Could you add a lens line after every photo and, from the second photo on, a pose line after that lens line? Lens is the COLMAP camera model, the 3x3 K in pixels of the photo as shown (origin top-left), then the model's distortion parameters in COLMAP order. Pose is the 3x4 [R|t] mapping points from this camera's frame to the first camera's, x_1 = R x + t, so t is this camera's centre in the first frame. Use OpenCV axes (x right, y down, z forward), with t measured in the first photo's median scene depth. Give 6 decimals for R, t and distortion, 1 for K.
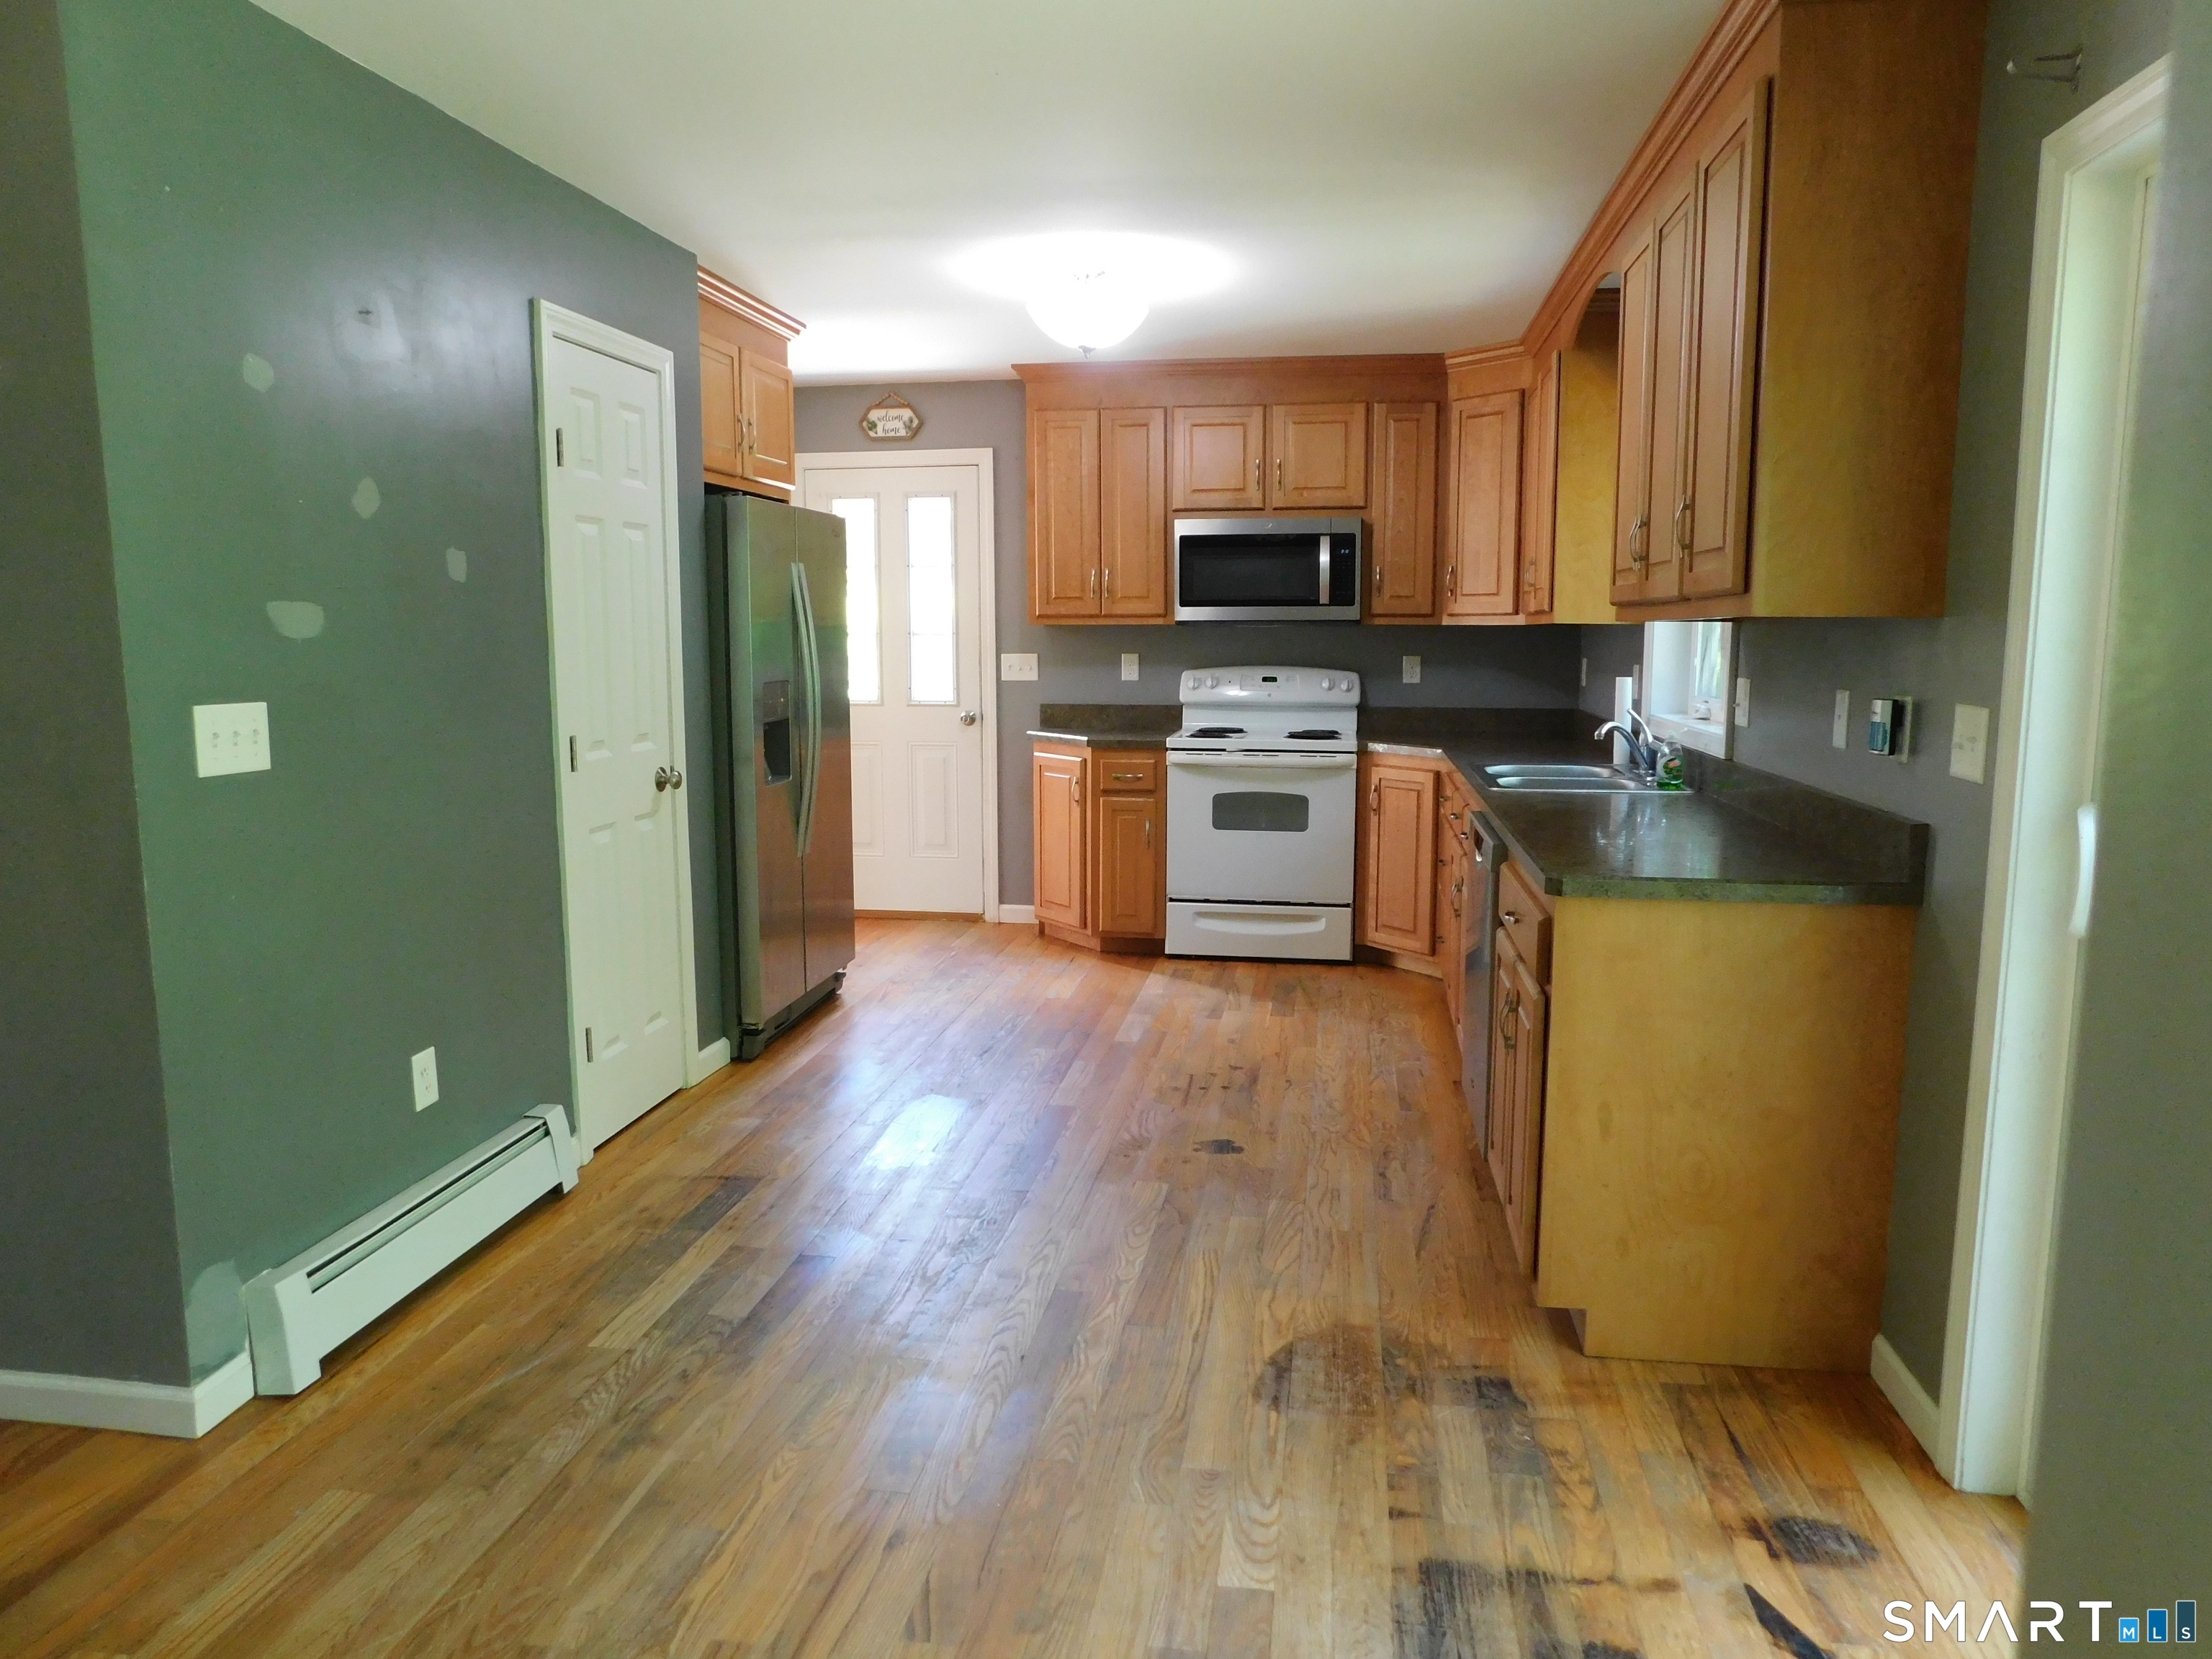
lens RADIAL K [[1462.9, 0, 1106.0], [0, 1462.9, 829.5], [0, 0, 1]] dist [-0.062065, 0.050418]
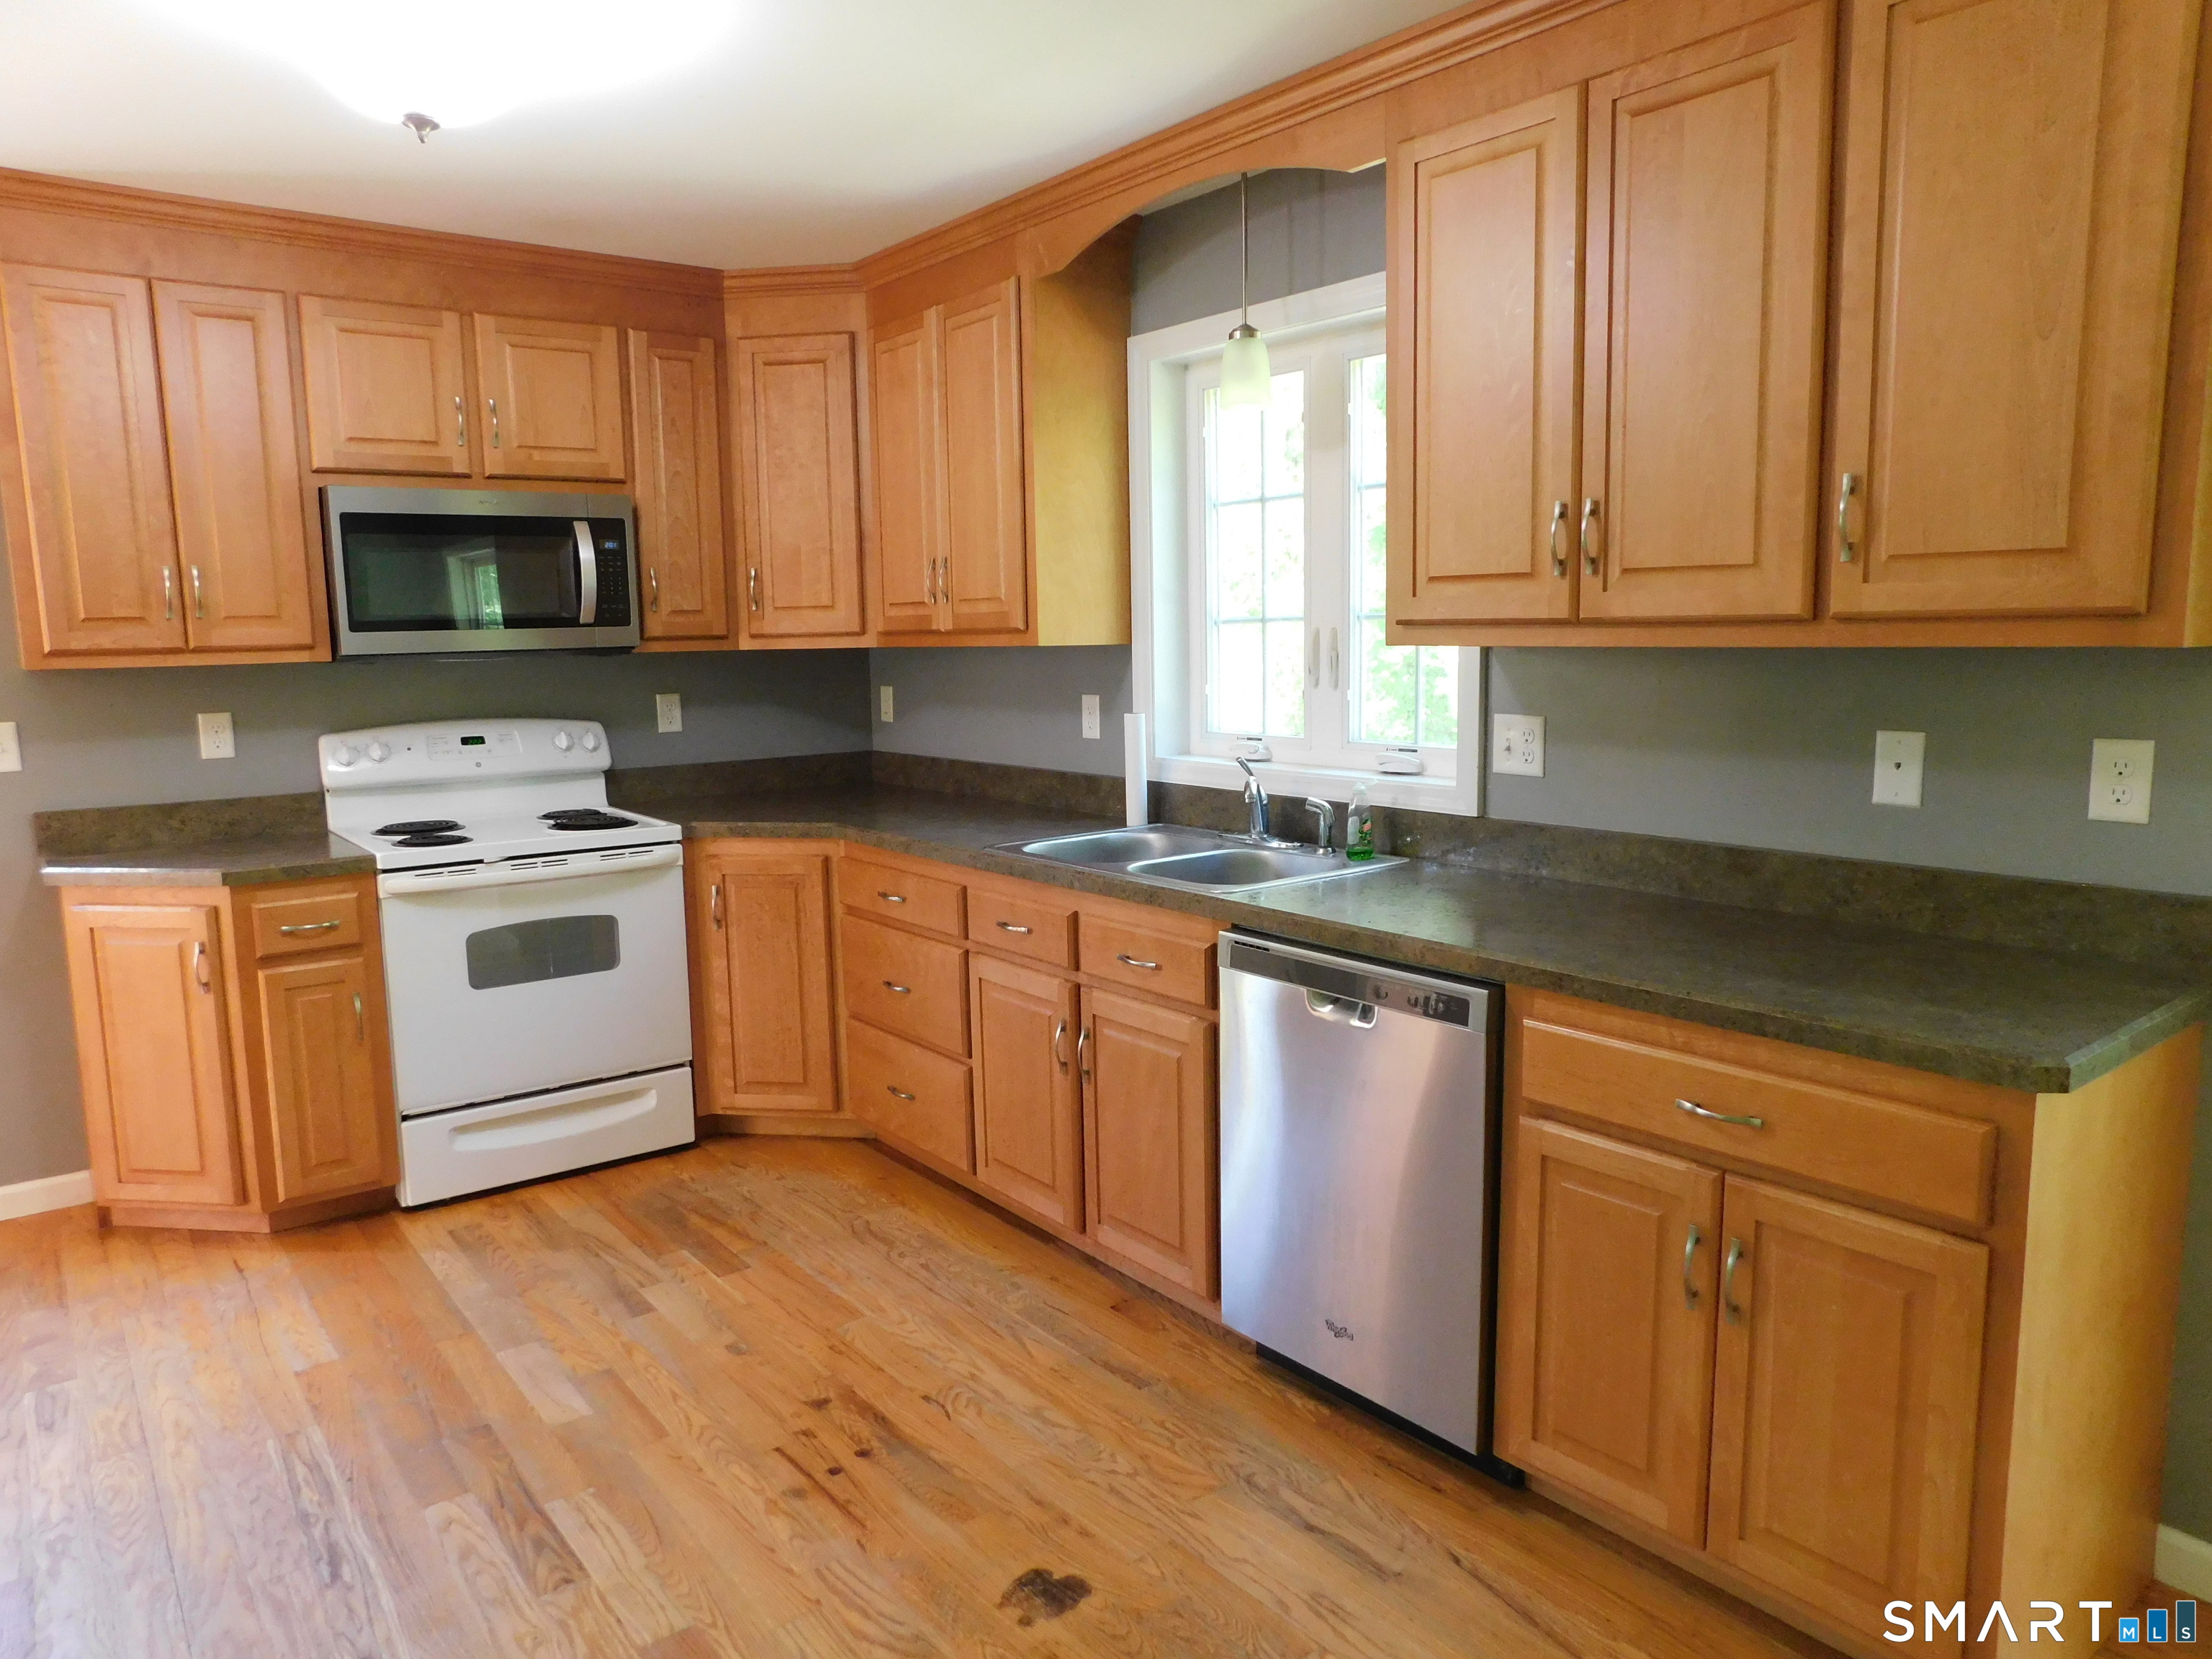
lens RADIAL K [[1462.9, 0, 1106.0], [0, 1462.9, 829.5], [0, 0, 1]] dist [-0.062065, 0.050418]
pose [[0.677302, -0.110949, 0.727291, -0.182241], [0.115653, 0.992329, 0.043677, -0.063425], [-0.726558, 0.054531, 0.684938, 0.382462]]
